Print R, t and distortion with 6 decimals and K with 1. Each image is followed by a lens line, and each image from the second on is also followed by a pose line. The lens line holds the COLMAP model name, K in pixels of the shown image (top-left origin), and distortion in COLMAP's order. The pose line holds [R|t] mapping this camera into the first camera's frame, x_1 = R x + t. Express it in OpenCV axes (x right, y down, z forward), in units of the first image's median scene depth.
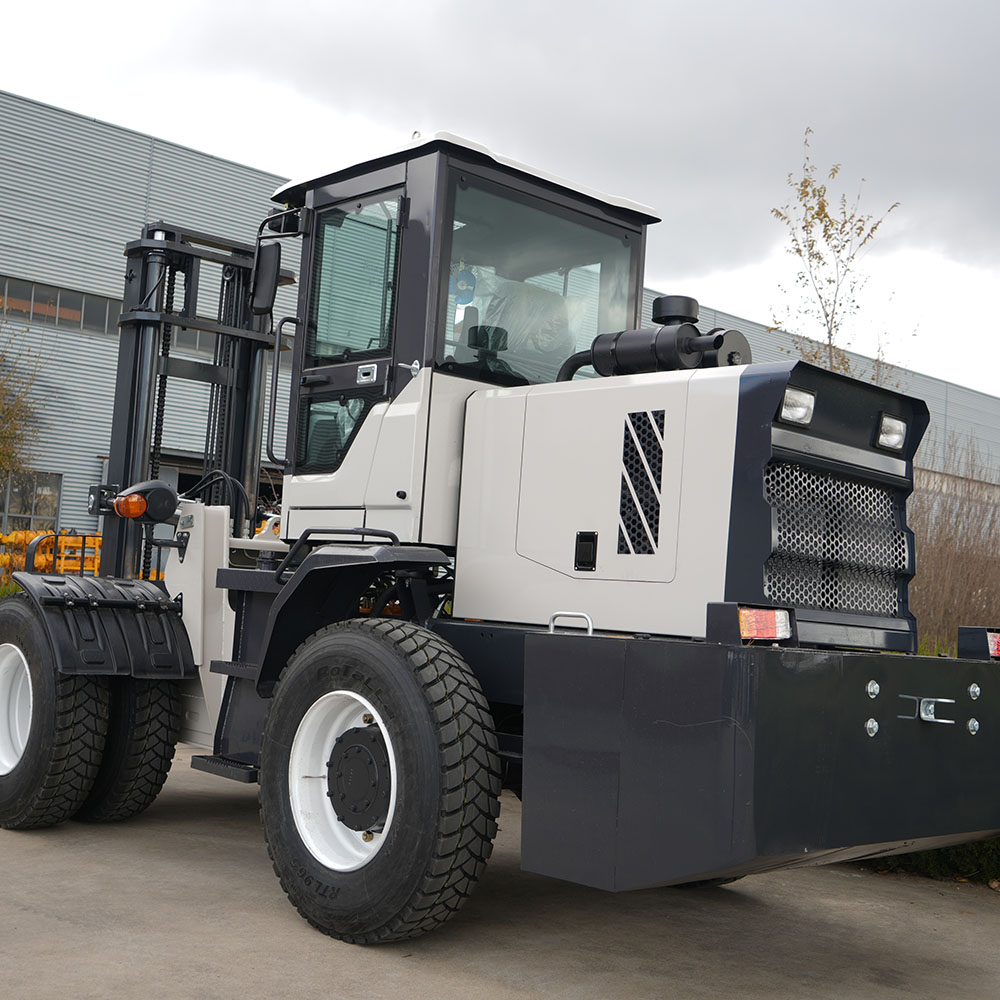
lens RADIAL K [[1315.5, 0, 498.2], [0, 1315.5, 495.6], [0, 0, 1]] dist [-0.003482, 0.000000]
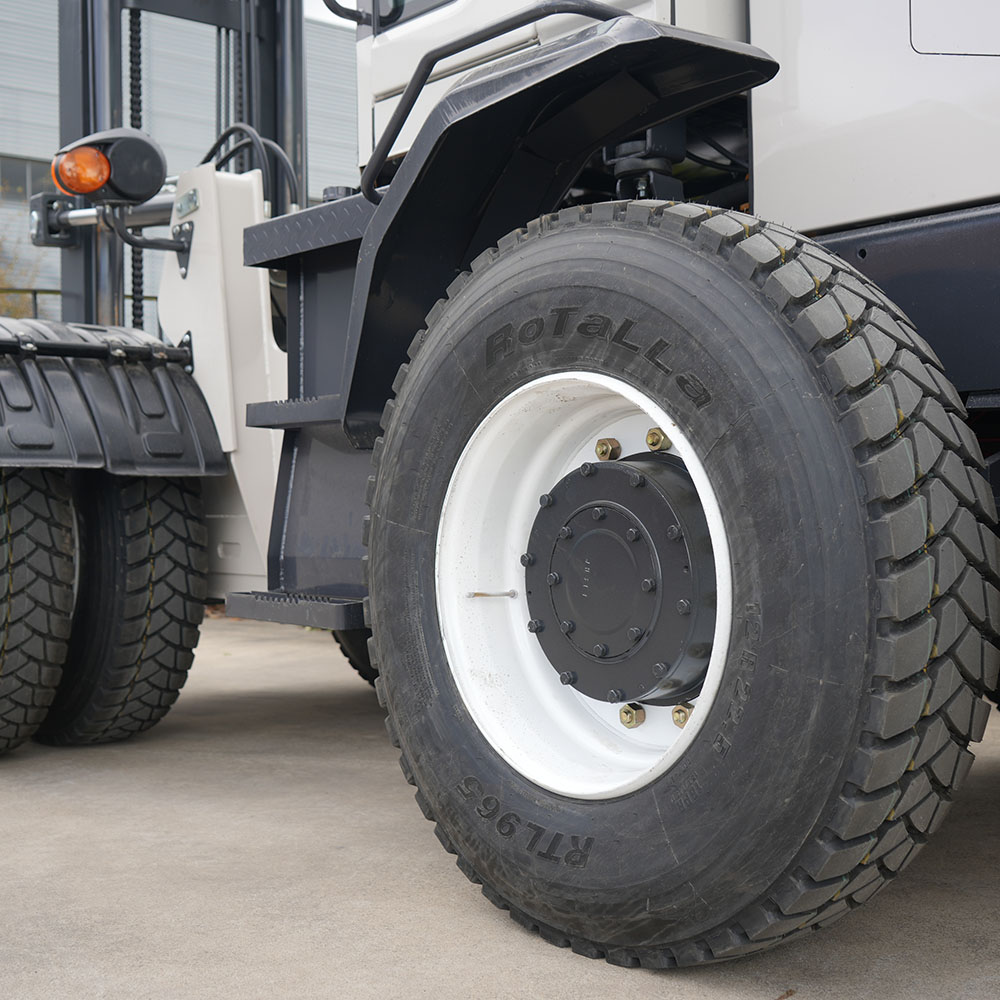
lens RADIAL K [[1493.6, 0, 501.1], [0, 1493.6, 500.9], [0, 0, 1]] dist [-0.001068, 0.000000]
pose [[0.995607, -0.073912, -0.057483, -0.105681], [0.078408, 0.993678, 0.080348, 0.142112], [0.051181, -0.084502, 0.995108, 0.501330]]
